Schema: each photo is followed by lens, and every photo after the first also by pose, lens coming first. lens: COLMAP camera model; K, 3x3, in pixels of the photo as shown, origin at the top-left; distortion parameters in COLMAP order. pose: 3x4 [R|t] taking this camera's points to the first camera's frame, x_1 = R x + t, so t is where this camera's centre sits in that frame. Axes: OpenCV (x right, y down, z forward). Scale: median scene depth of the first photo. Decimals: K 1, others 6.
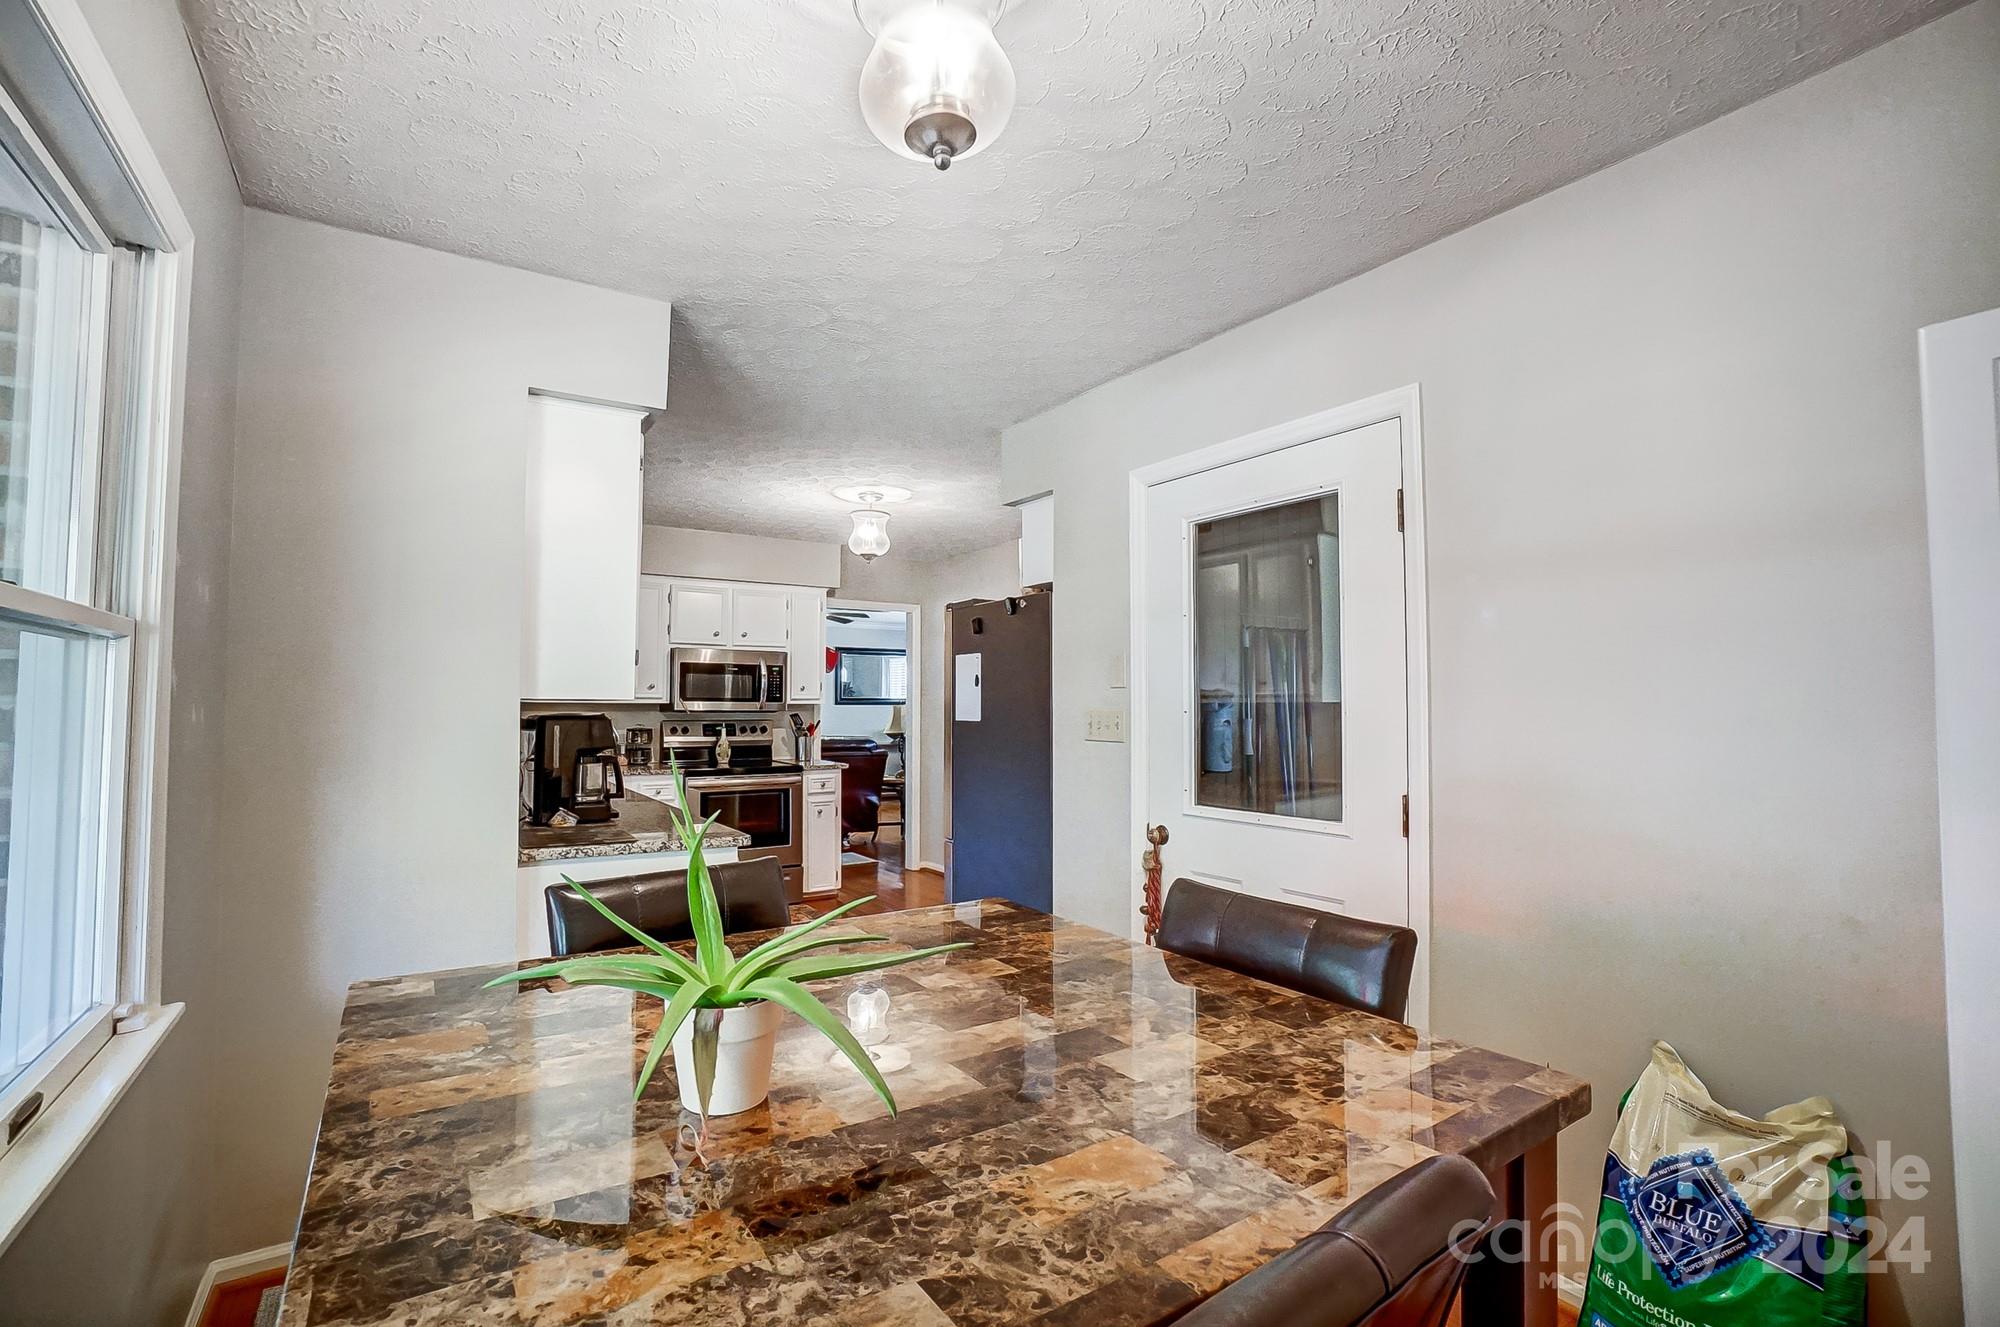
lens RADIAL K [[875.6, 0, 1000.0], [0, 875.6, 663.5], [0, 0, 1]] dist [-0.059866, 0.022515]
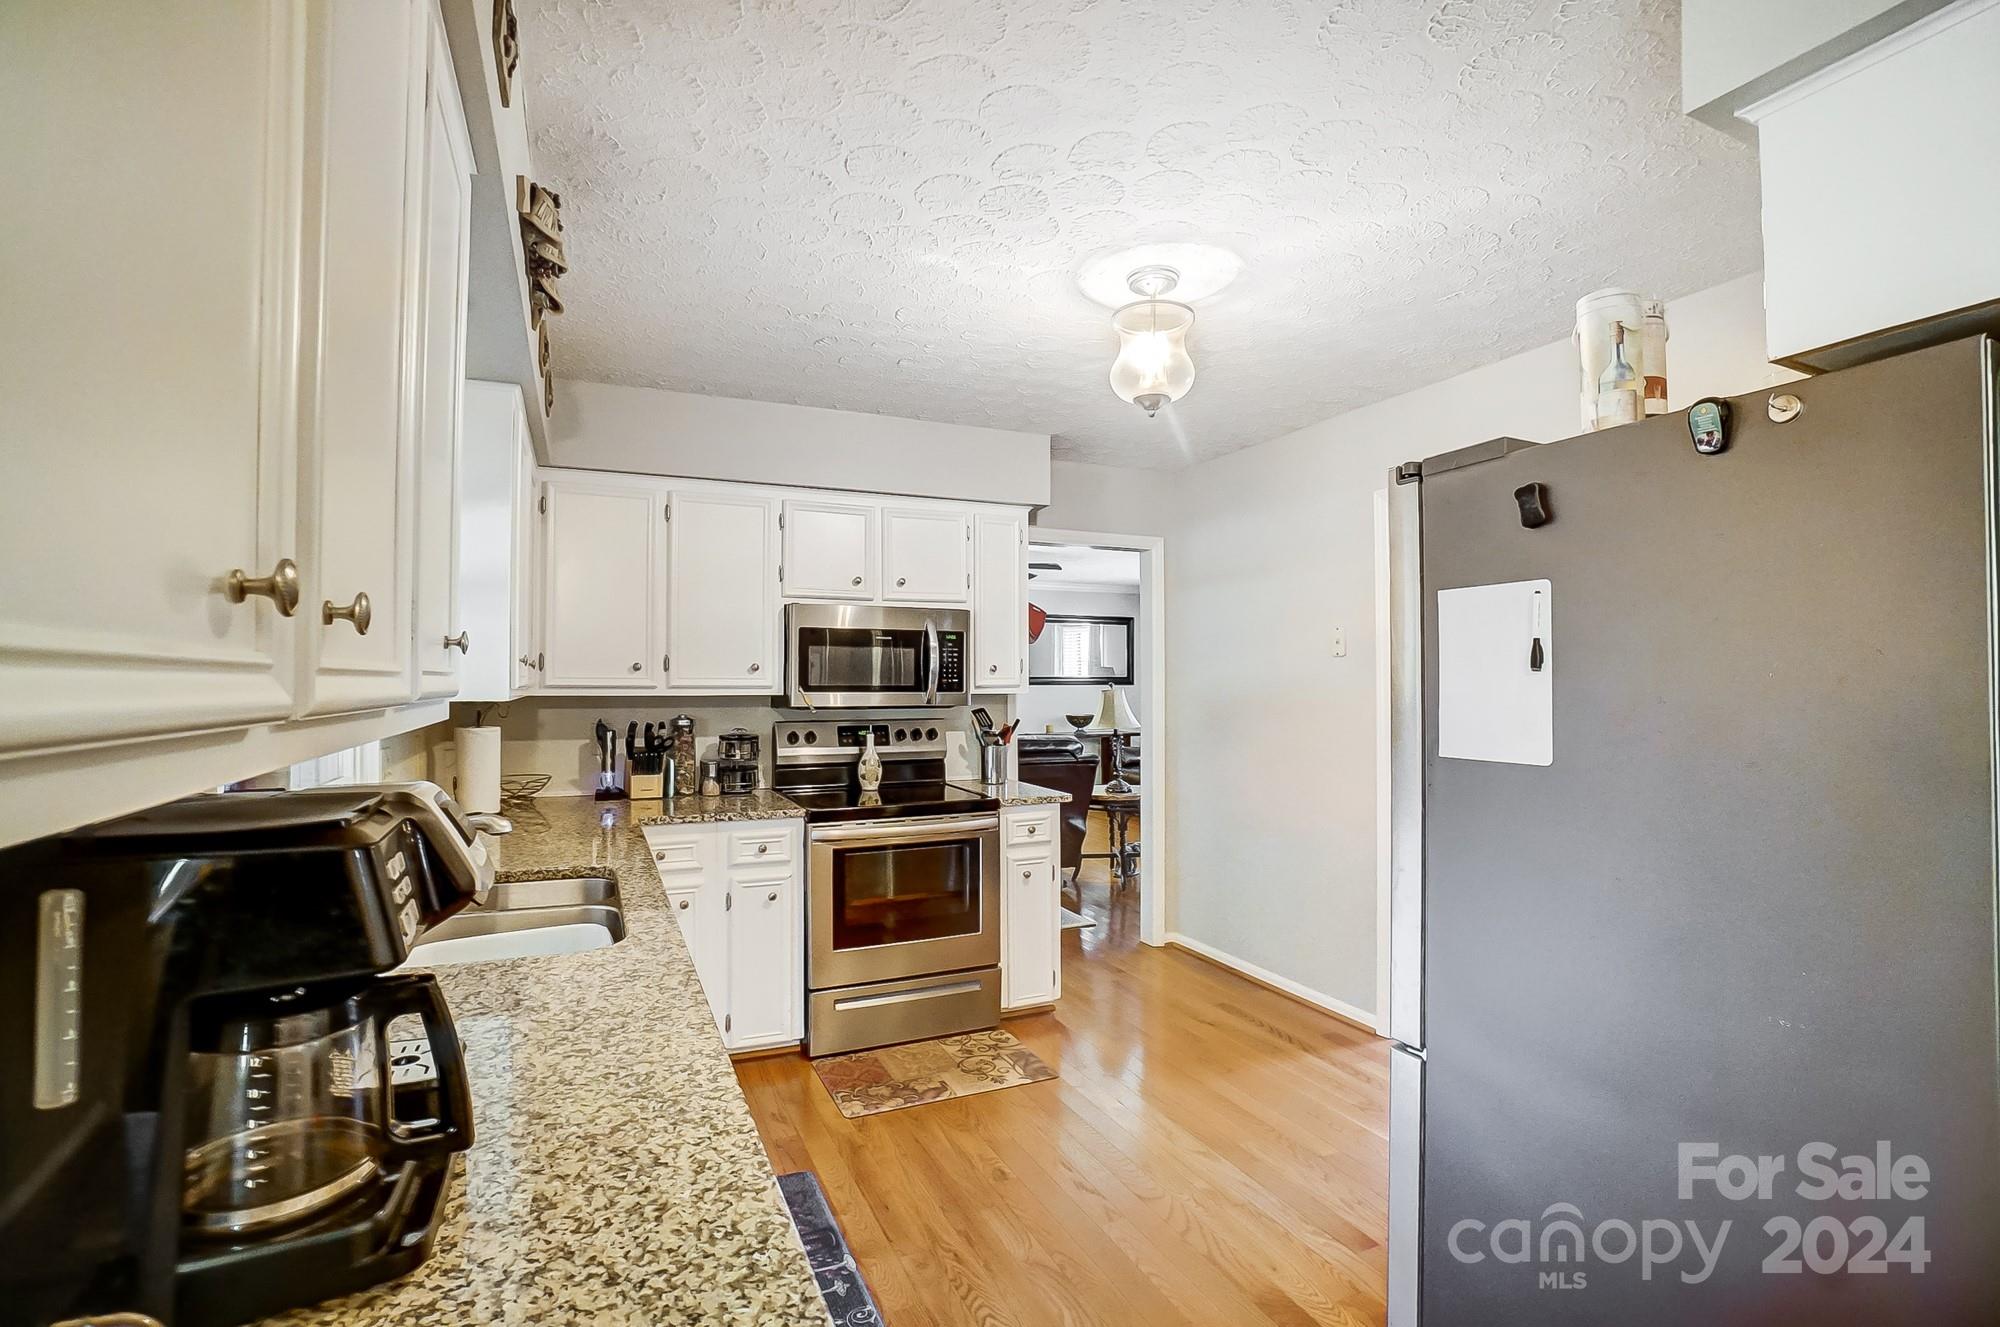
lens RADIAL K [[906.0, 0, 977.4], [0, 906.0, 675.2], [0, 0, 1]] dist [-0.063780, 0.026280]
pose [[0.981822, -0.002001, -0.189791, -0.122440], [0.010056, 0.999088, 0.041491, 0.006753], [0.189535, -0.042645, 0.980947, 0.391202]]
